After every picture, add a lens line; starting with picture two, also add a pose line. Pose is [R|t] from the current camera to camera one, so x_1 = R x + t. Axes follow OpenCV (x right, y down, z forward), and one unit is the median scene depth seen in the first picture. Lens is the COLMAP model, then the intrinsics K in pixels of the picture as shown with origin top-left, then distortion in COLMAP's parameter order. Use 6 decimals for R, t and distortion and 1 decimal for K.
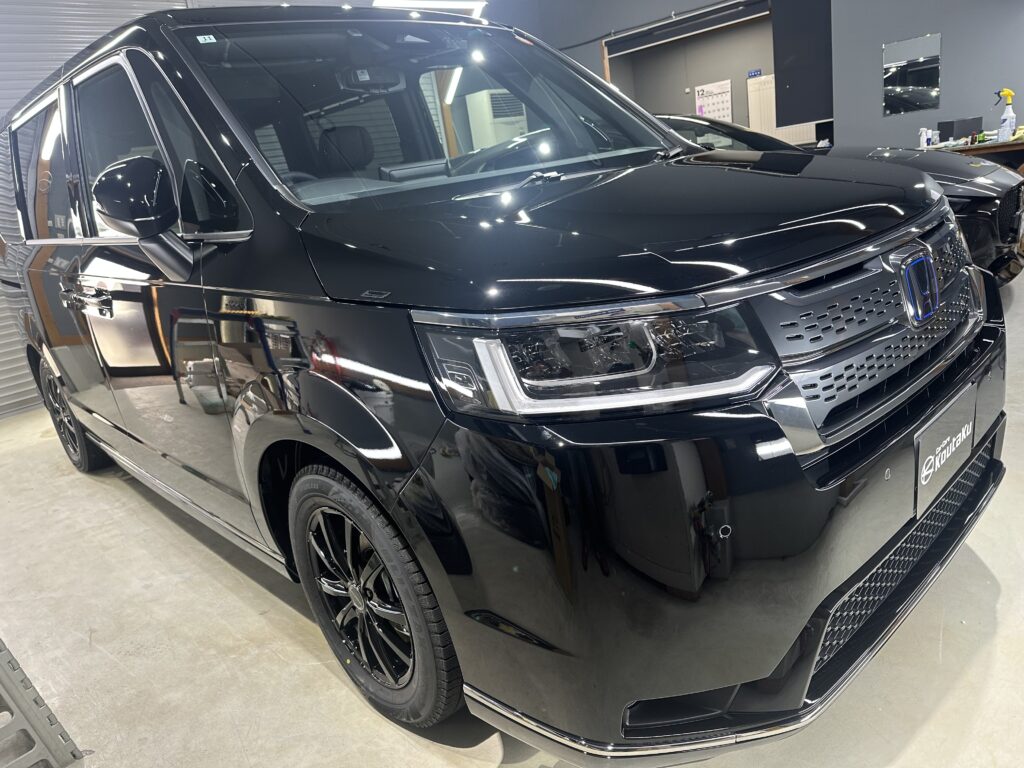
lens RADIAL K [[722.4, 0, 511.1], [0, 722.4, 382.9], [0, 0, 1]] dist [-0.000568, -0.001543]
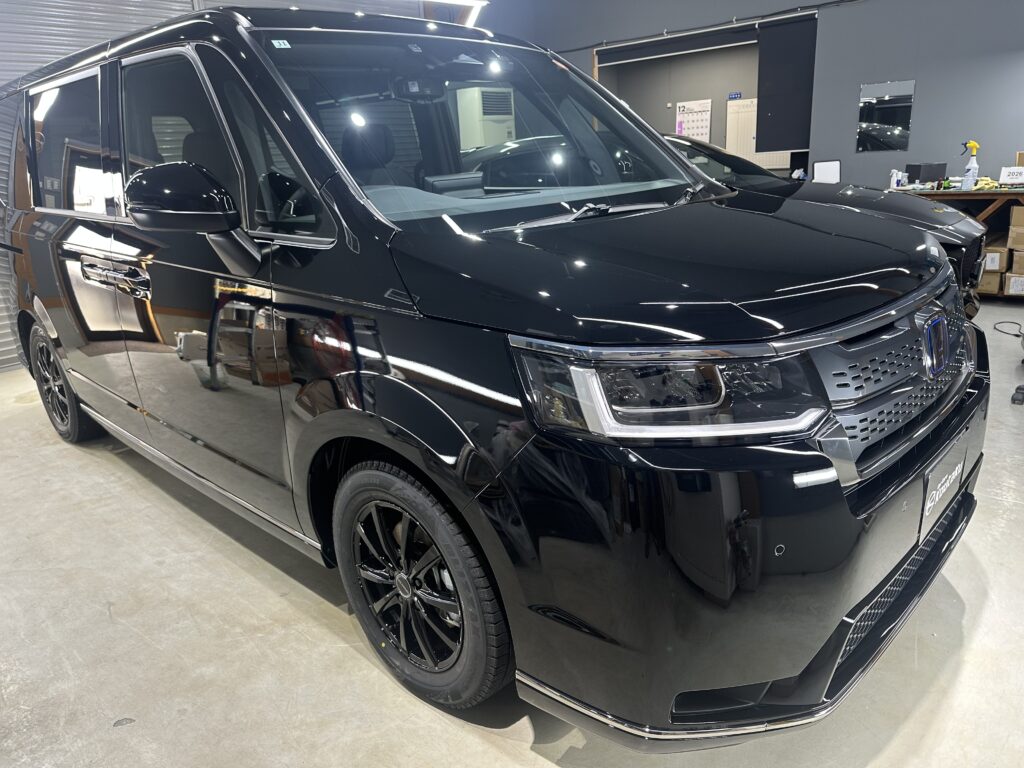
lens RADIAL K [[724.8, 0, 511.4], [0, 724.8, 381.4], [0, 0, 1]] dist [0.006949, -0.009094]
pose [[0.994400, 0.072330, 0.077051, -0.138379], [-0.073145, 0.997291, 0.007805, -0.024005], [-0.076277, -0.013397, 0.996997, -0.074948]]
